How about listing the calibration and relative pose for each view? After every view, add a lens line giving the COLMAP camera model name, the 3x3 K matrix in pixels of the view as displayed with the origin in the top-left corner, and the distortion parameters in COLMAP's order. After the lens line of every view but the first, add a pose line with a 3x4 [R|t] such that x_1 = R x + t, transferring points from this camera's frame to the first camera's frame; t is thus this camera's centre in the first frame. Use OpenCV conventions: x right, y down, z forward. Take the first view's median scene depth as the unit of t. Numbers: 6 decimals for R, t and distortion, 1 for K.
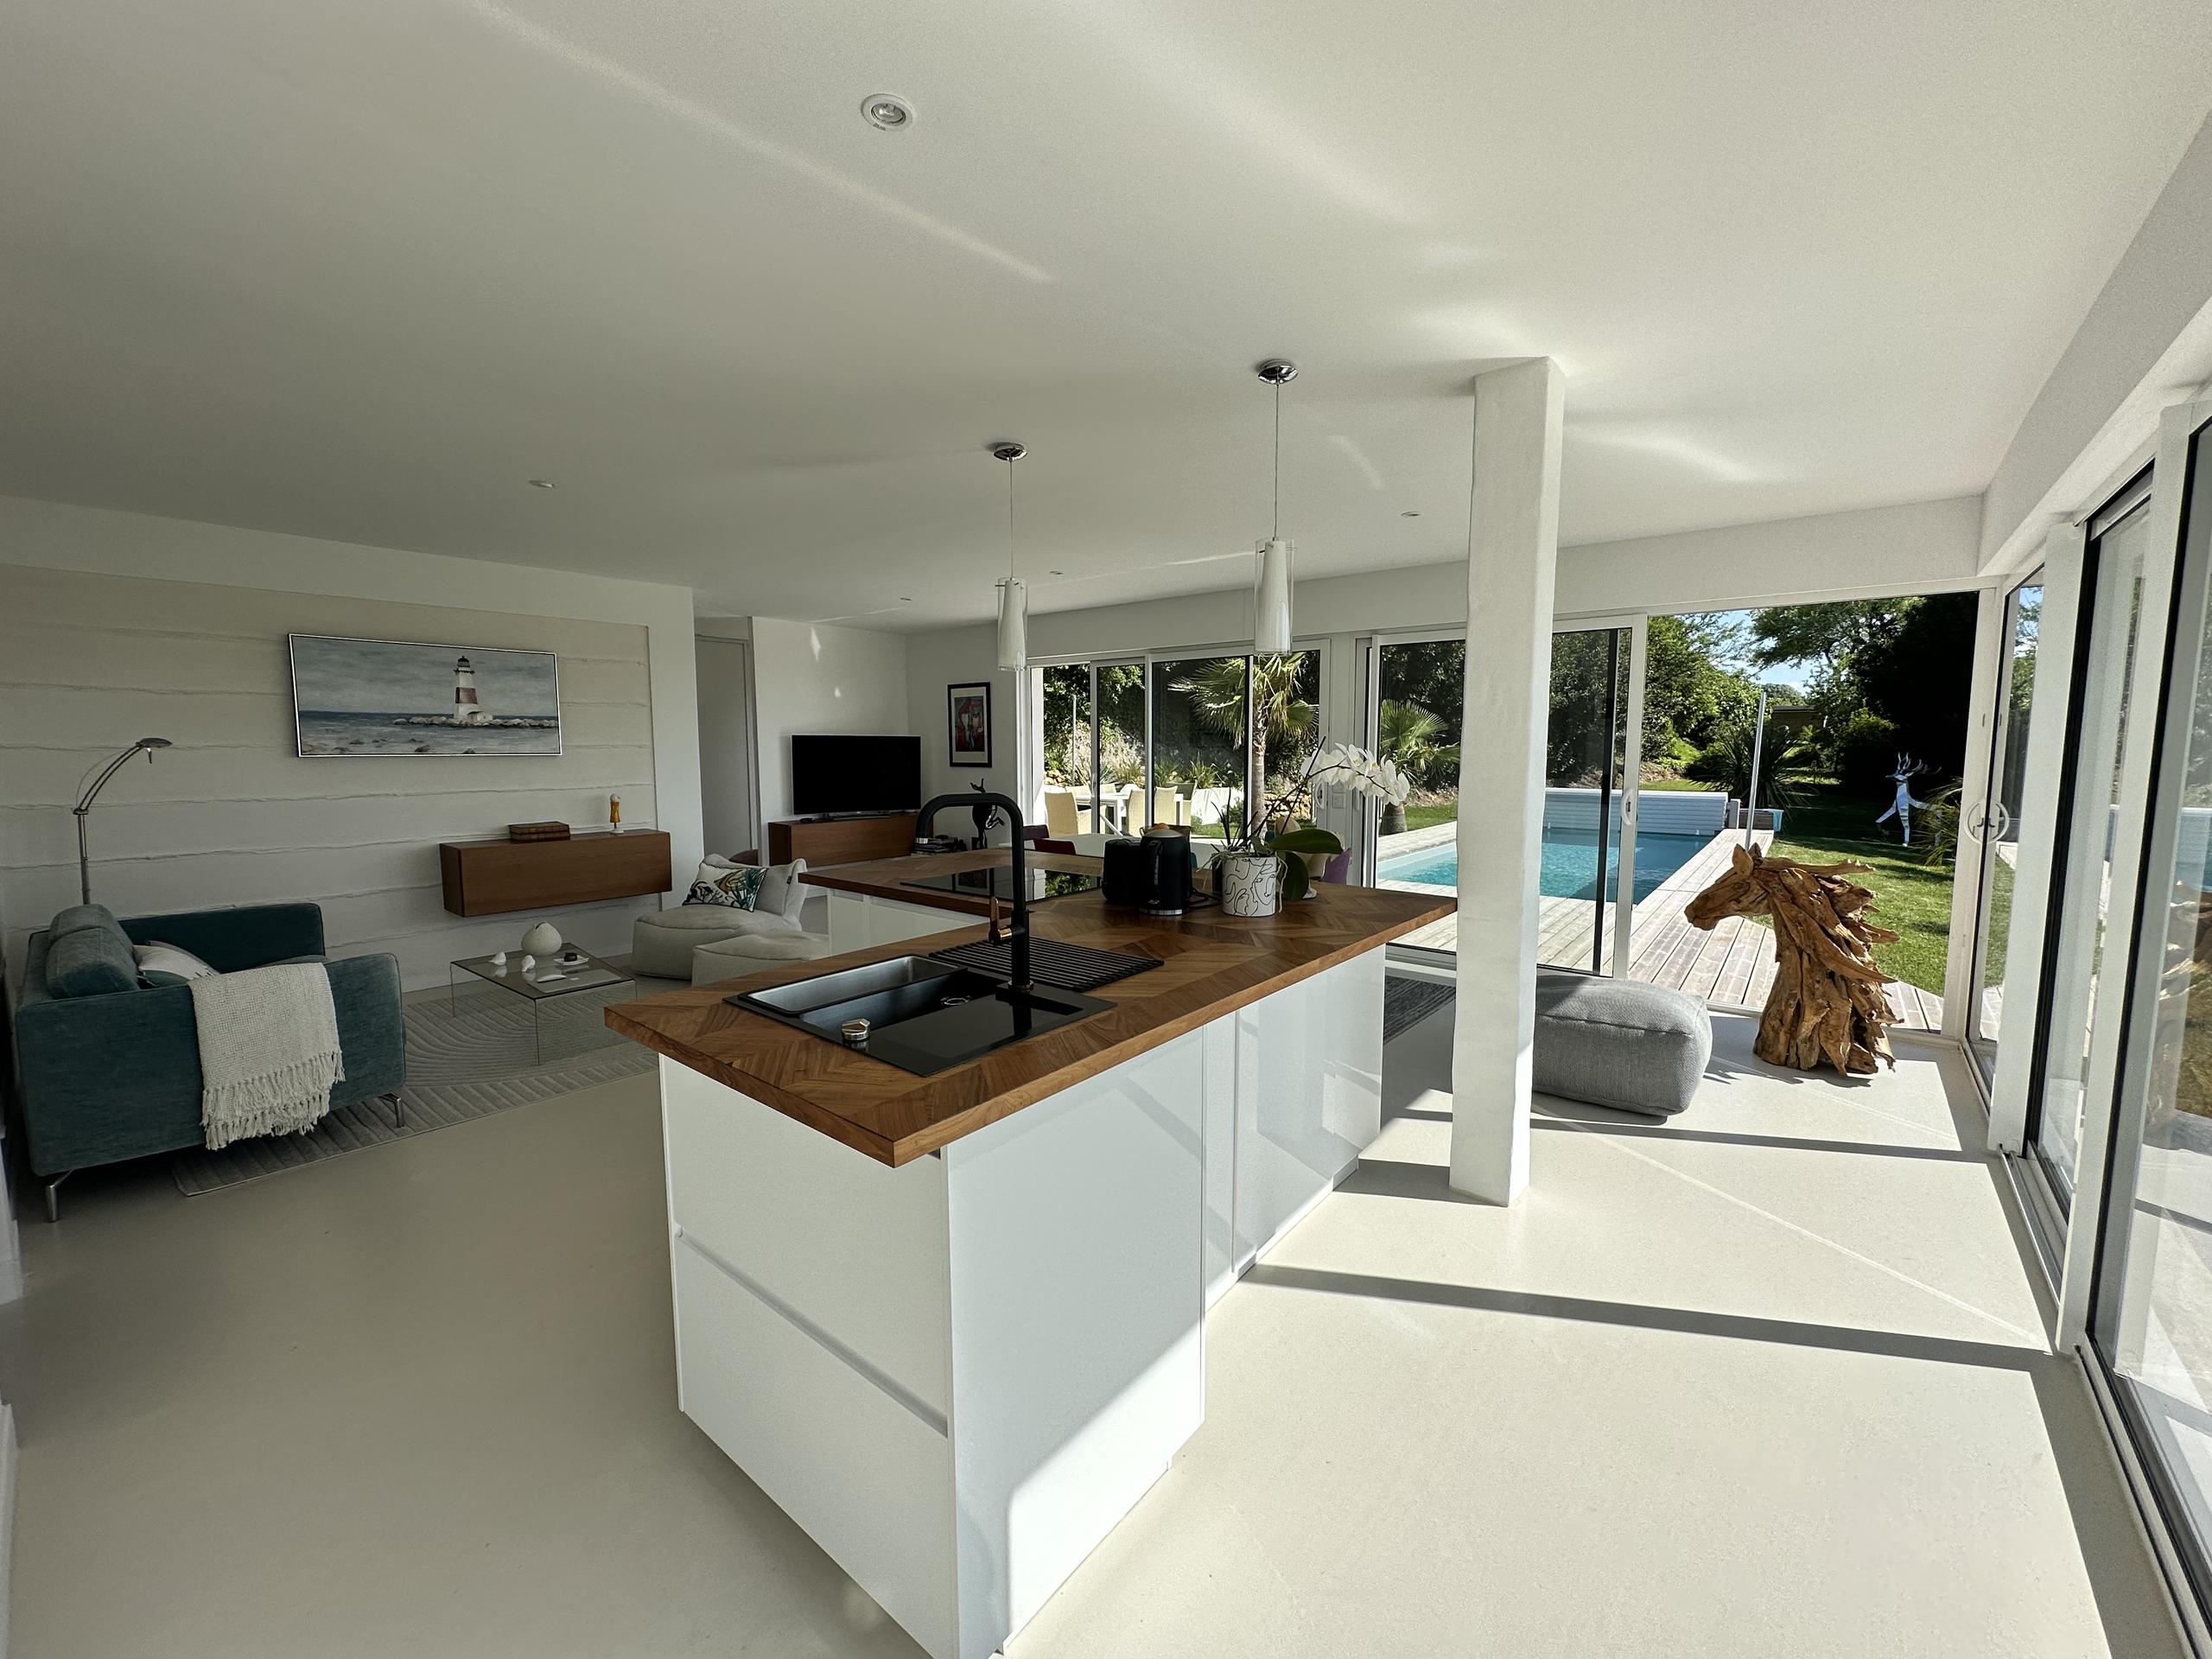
lens RADIAL K [[882.8, 0, 1097.6], [0, 882.8, 831.2], [0, 0, 1]] dist [-0.003278, 0.000032]
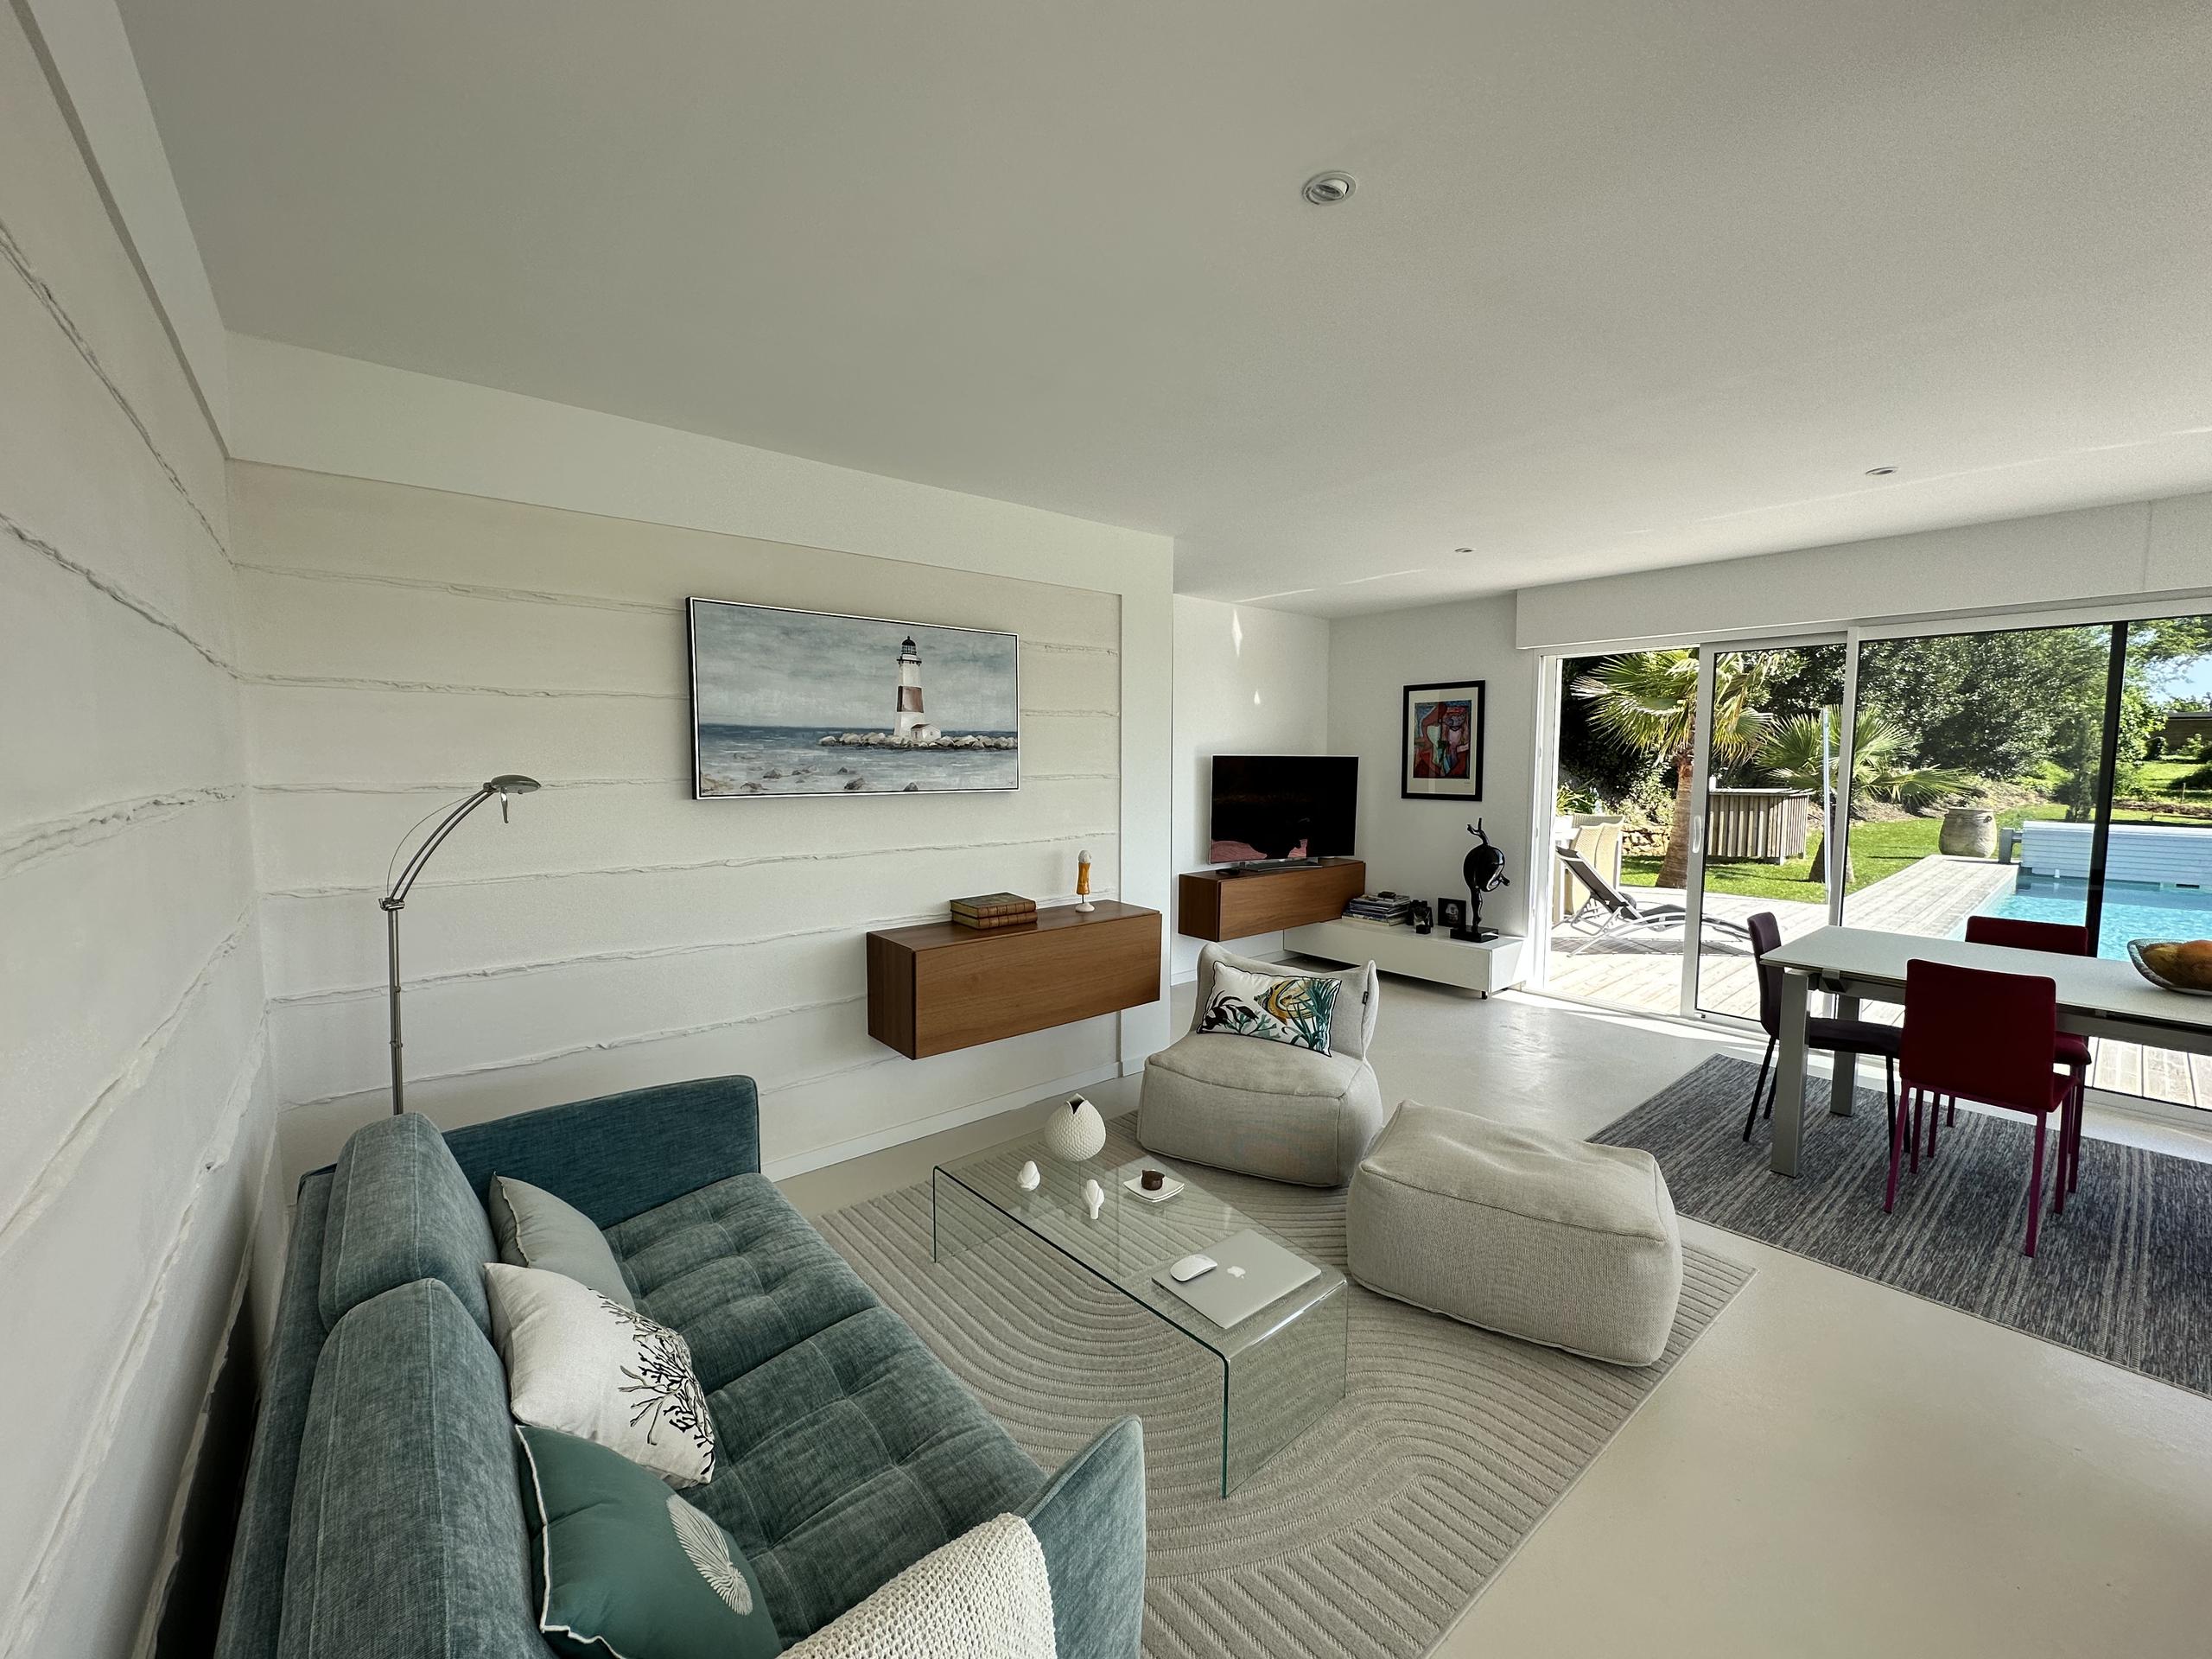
lens RADIAL K [[882.8, 0, 1097.5], [0, 882.8, 831.4], [0, 0, 1]] dist [-0.003278, 0.000032]
pose [[0.983113, 0.018039, -0.182108, -0.439106], [-0.020485, 0.999723, -0.011559, -0.051138], [0.181849, 0.015094, 0.983211, 0.378308]]
